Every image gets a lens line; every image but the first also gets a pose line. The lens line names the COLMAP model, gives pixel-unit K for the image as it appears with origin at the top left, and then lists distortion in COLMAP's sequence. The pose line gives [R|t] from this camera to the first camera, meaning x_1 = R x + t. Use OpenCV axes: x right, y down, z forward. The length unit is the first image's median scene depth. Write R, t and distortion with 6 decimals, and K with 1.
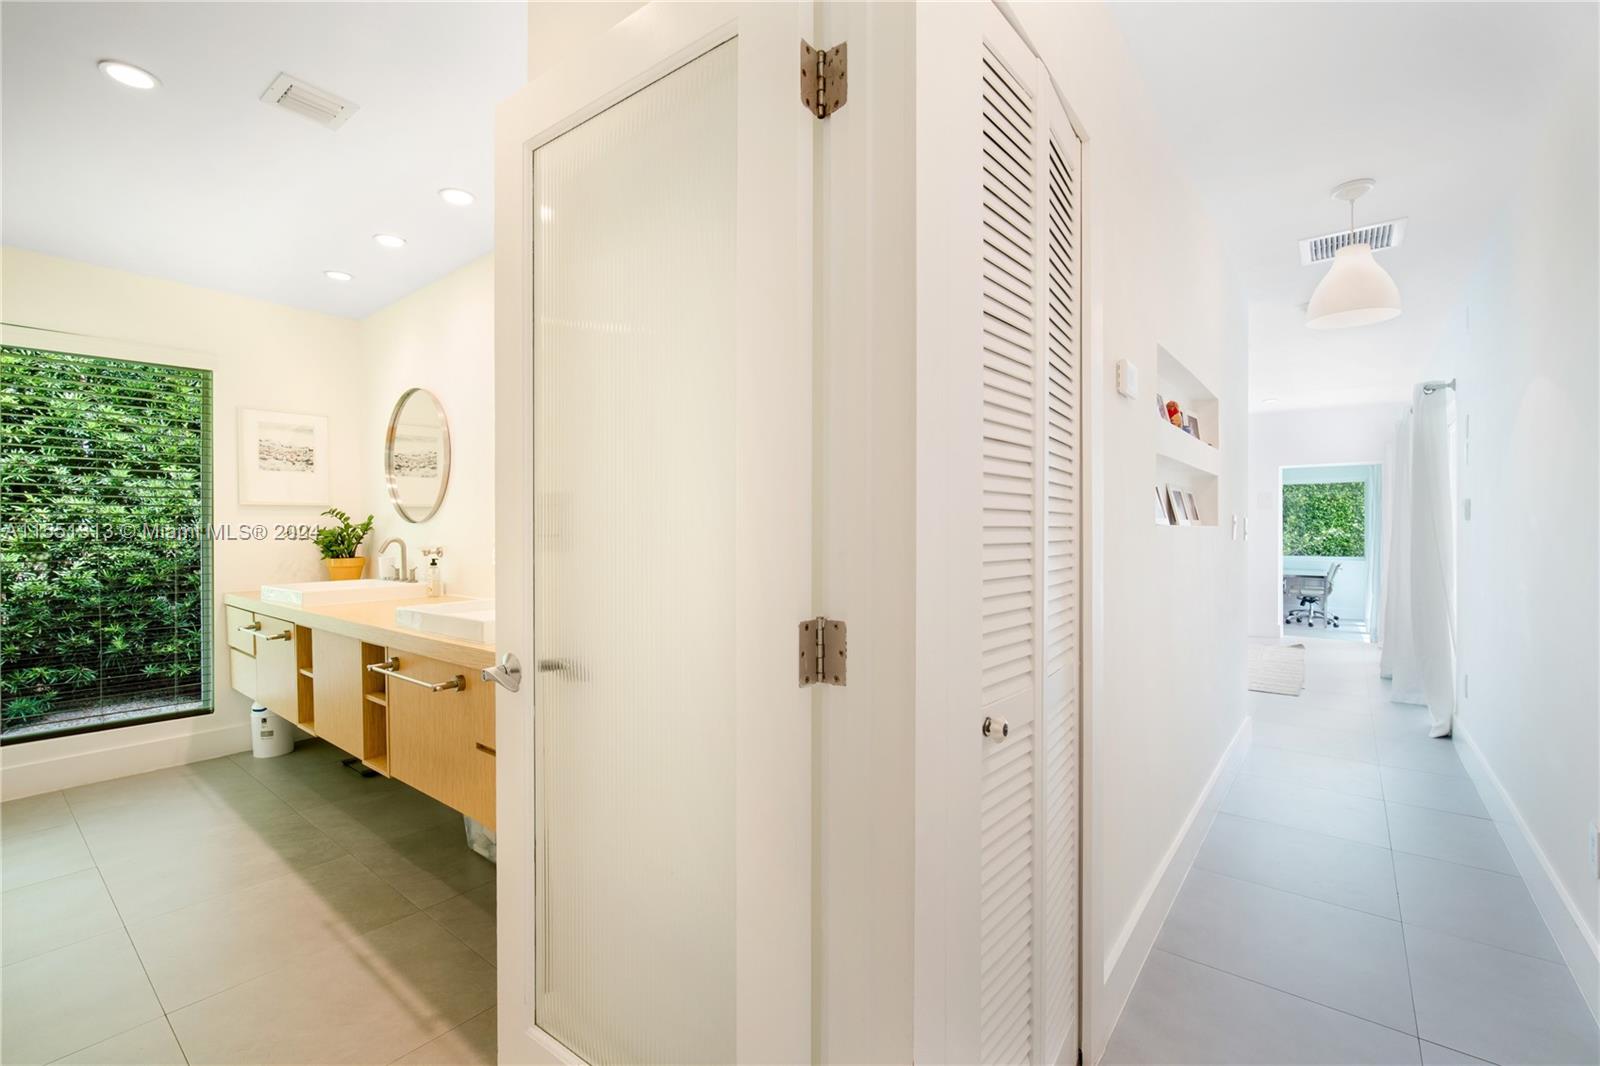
lens RADIAL K [[696.9, 0, 802.9], [0, 696.9, 531.3], [0, 0, 1]] dist [-0.008189, 0.002350]
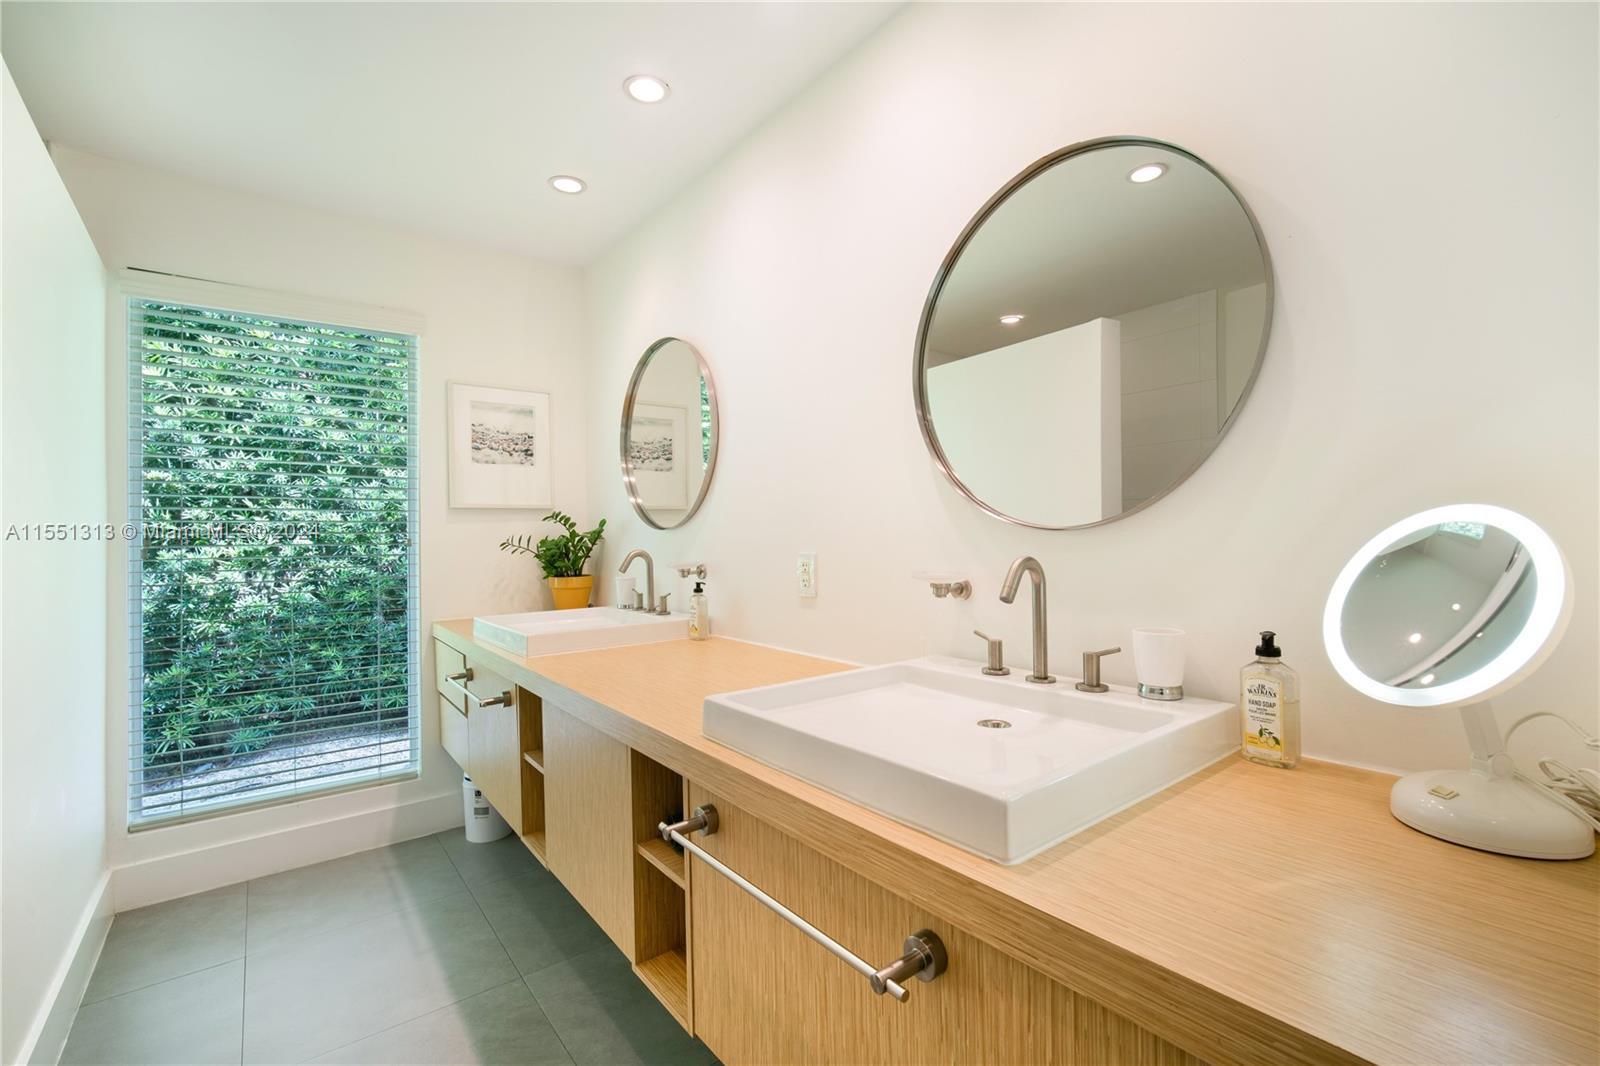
lens RADIAL K [[696.9, 0, 801.1], [0, 696.9, 533.1], [0, 0, 1]] dist [-0.008189, 0.002350]
pose [[0.973773, -0.007281, -0.227407, -0.235432], [0.005761, 0.999956, -0.007348, -0.002145], [0.227451, 0.005845, 0.973772, 0.308976]]
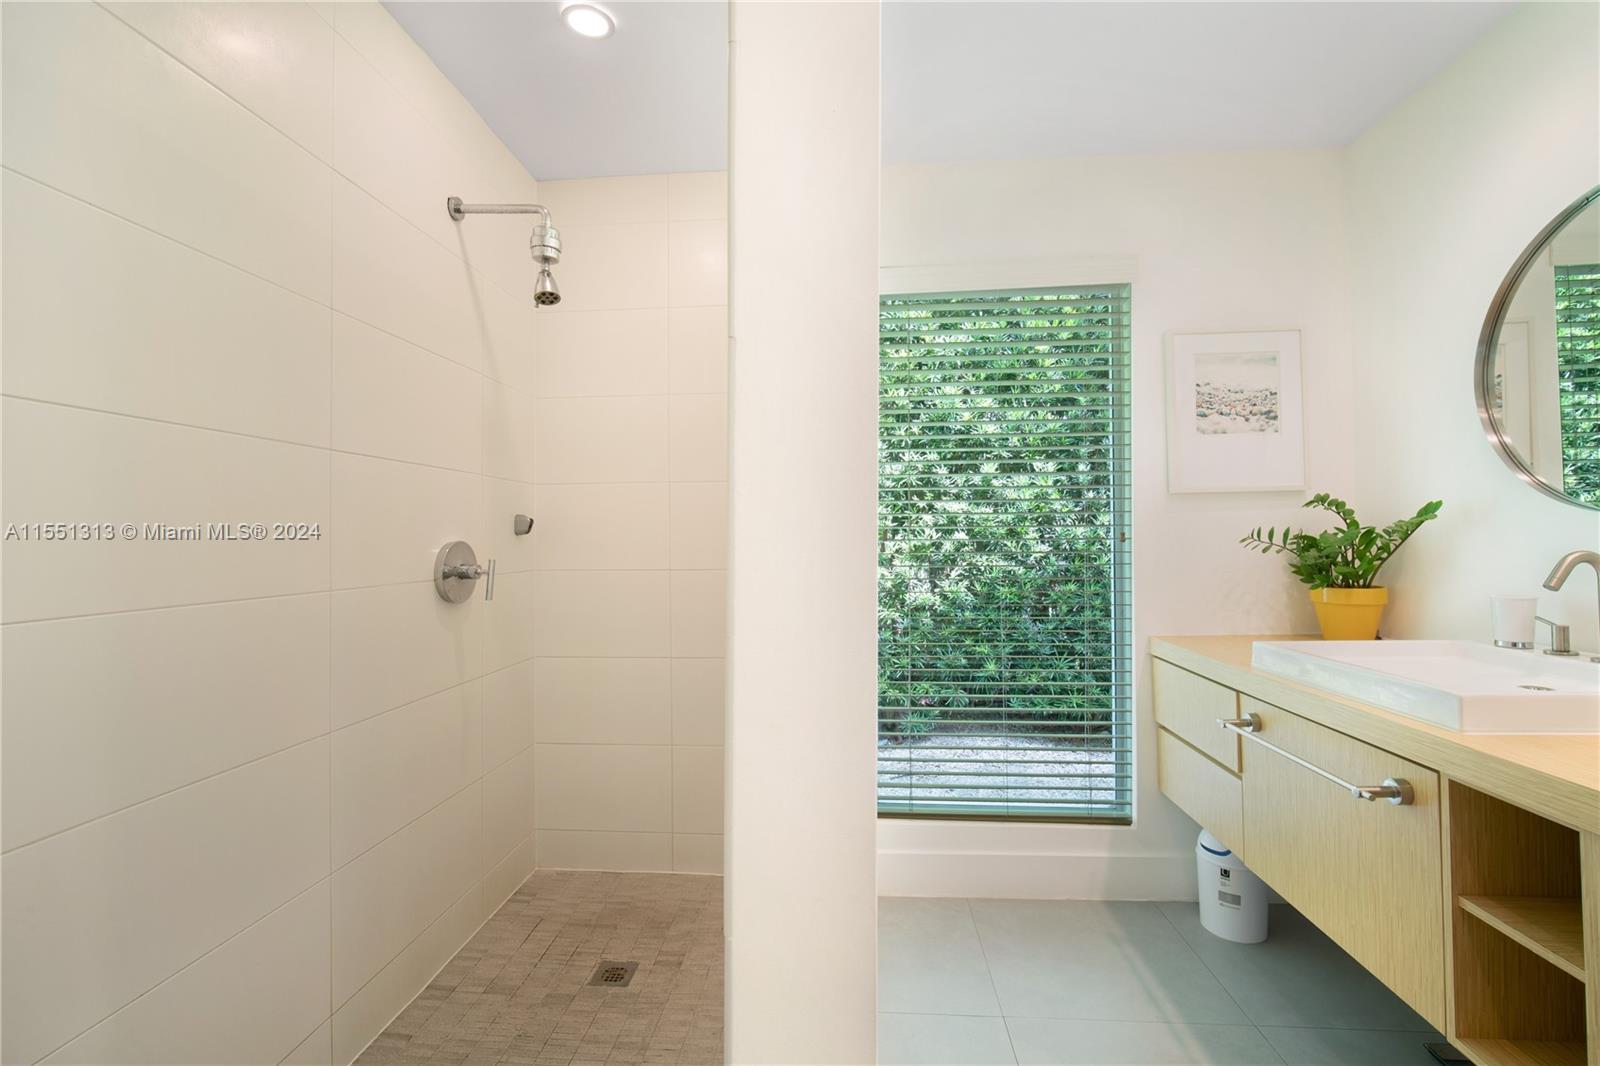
lens RADIAL K [[696.9, 0, 801.2], [0, 696.9, 536.5], [0, 0, 1]] dist [-0.008189, 0.002350]
pose [[0.563205, -0.003954, -0.826308, -0.452685], [0.004310, 0.999989, -0.001848, -0.000825], [0.826306, -0.002521, 0.563216, 0.358737]]
